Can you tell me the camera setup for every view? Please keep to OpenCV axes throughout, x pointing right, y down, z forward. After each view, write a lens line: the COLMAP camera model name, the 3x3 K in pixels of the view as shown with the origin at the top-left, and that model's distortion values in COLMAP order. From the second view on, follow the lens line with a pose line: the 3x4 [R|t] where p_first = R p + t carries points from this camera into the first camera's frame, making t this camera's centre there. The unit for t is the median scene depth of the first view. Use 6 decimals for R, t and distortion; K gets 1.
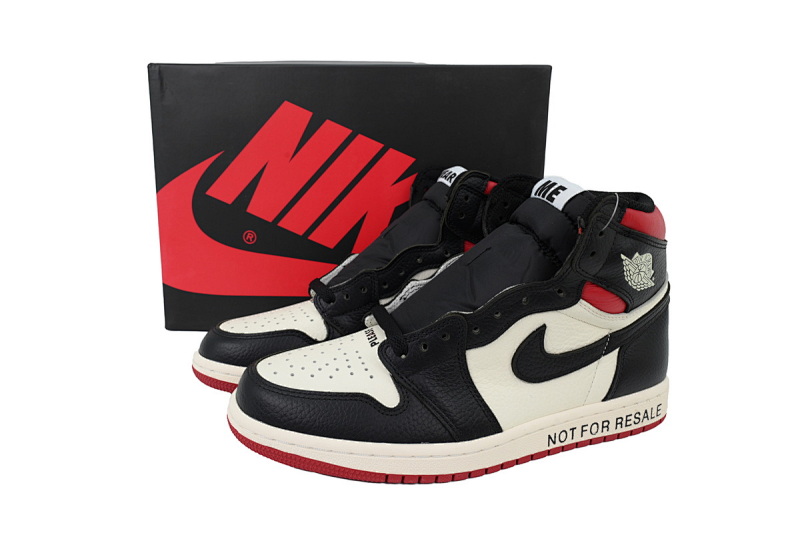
lens RADIAL K [[575.2, 0, 400.0], [0, 575.2, 266.5], [0, 0, 1]] dist [0.001095, -0.000250]
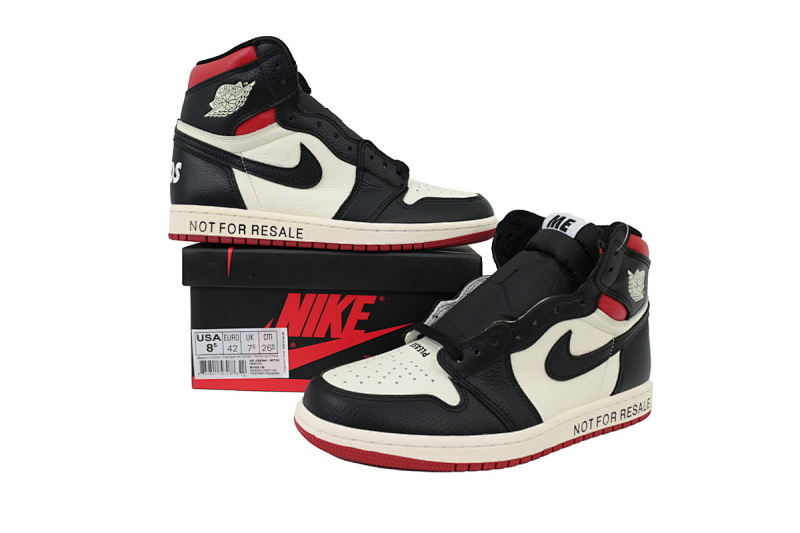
lens RADIAL K [[575.2, 0, 400.0], [0, 575.2, 266.5], [0, 0, 1]] dist [0.001095, -0.000250]
pose [[0.981146, -0.005915, 0.193177, -0.327938], [0.025744, 0.994624, -0.100296, 0.078041], [-0.191545, 0.103379, 0.976024, -0.125633]]
